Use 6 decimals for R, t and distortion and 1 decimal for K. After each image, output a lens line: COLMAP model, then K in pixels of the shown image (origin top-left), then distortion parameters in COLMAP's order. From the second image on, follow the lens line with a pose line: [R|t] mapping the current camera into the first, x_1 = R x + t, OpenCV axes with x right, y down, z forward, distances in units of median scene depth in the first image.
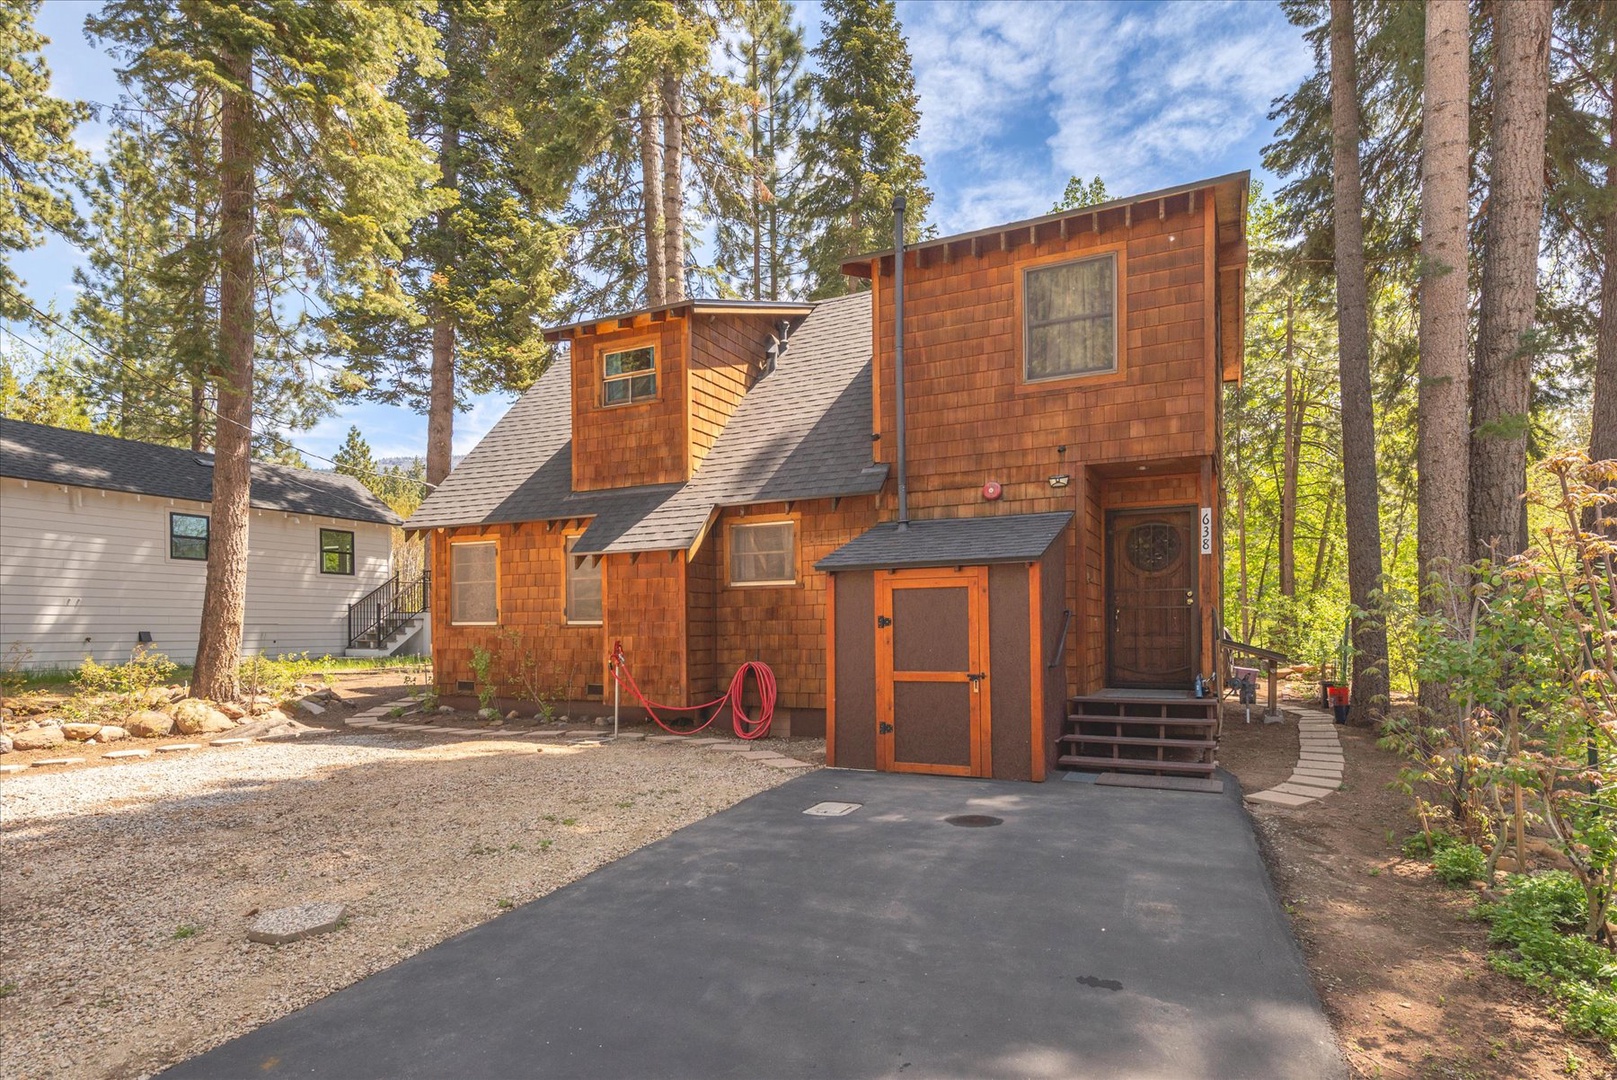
lens RADIAL K [[912.0, 0, 854.4], [0, 912.0, 645.1], [0, 0, 1]] dist [0.003539, 0.000309]
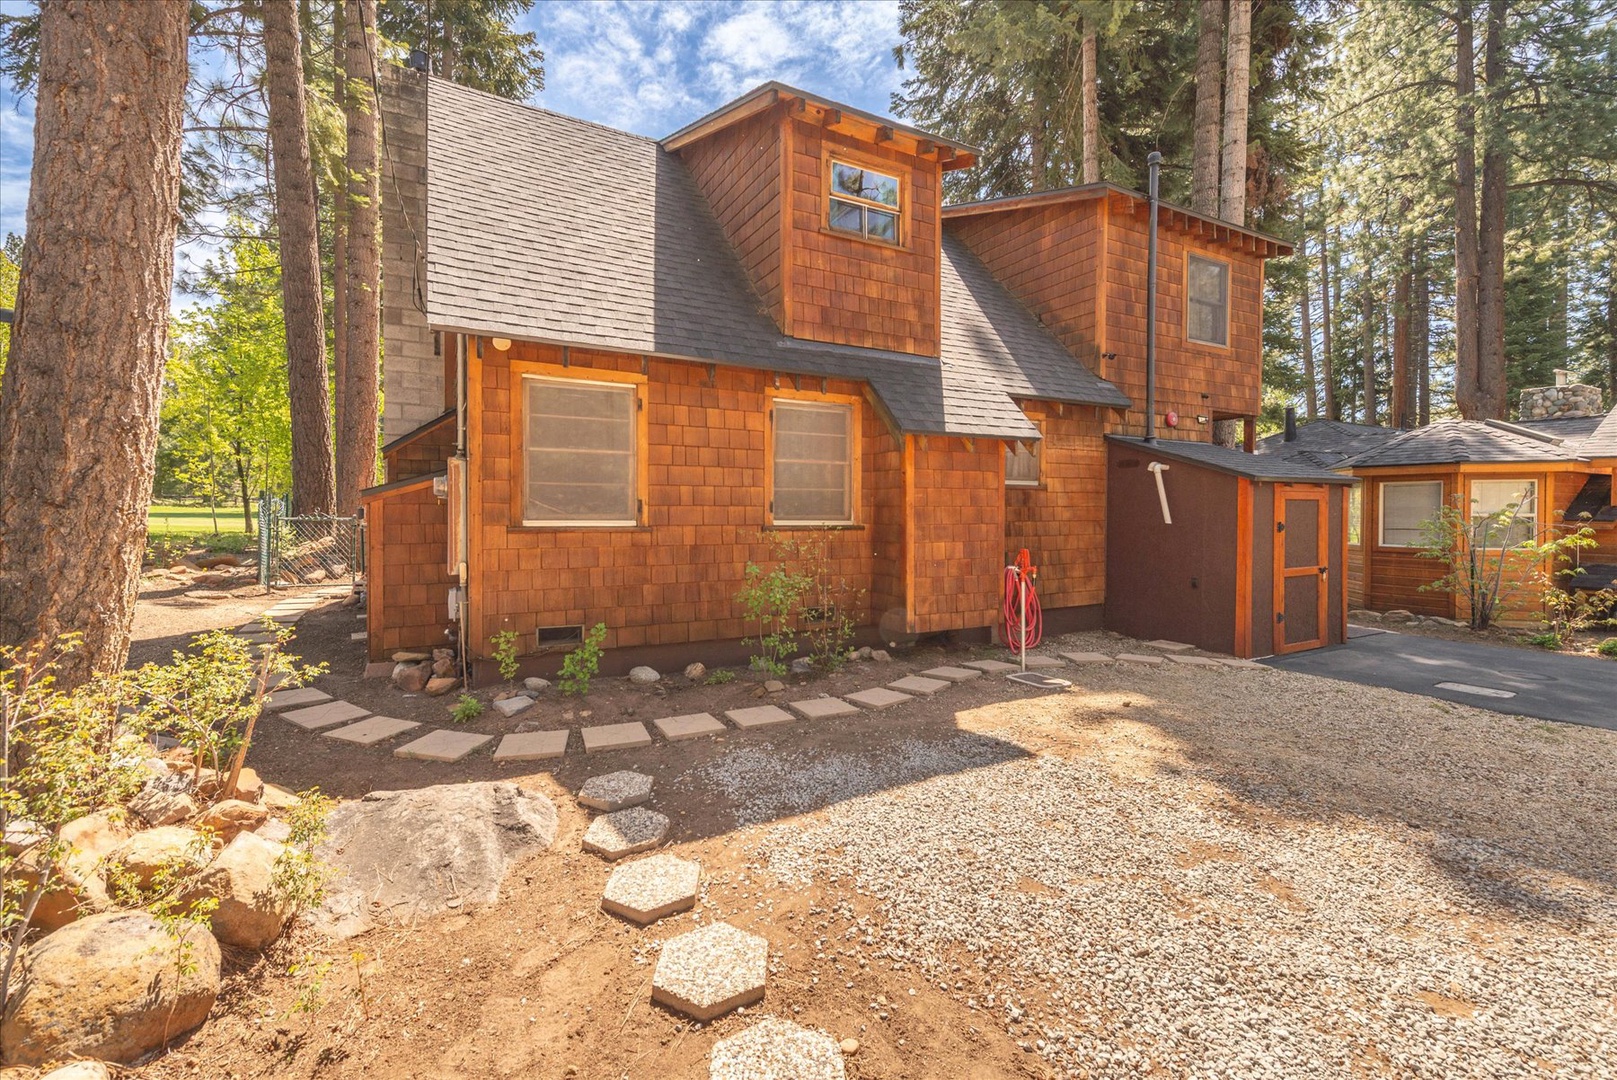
lens RADIAL K [[680.5, 0, 803.5], [0, 680.5, 527.4], [0, 0, 1]] dist [0.001286, -0.000130]
pose [[0.592211, -0.009874, 0.805722, -0.849536], [0.006734, 0.999951, 0.007305, -0.029284], [-0.805755, 0.001100, 0.592248, 0.800291]]
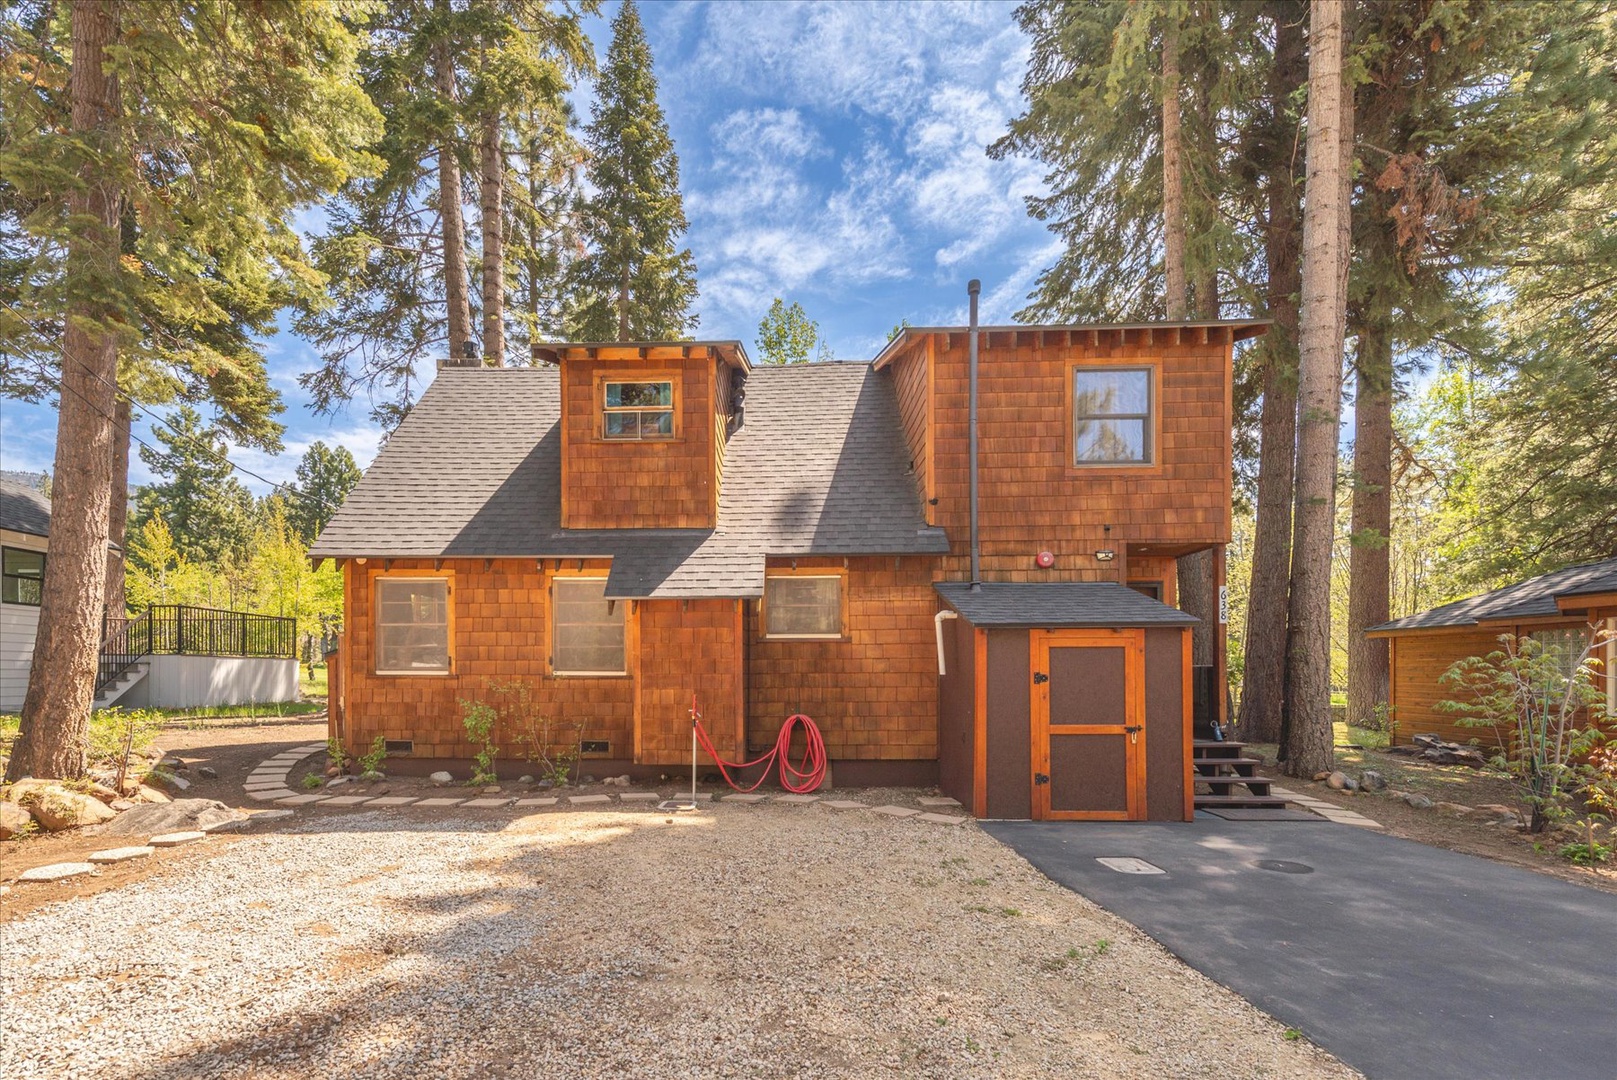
lens RADIAL K [[769.7, 0, 781.5], [0, 769.7, 680.7], [0, 0, 1]] dist [0.002311, 0.000821]
pose [[0.914287, 0.002955, 0.405057, -0.492908], [0.000539, 0.999964, -0.008511, -0.012368], [-0.405067, 0.008000, 0.914252, 0.253226]]
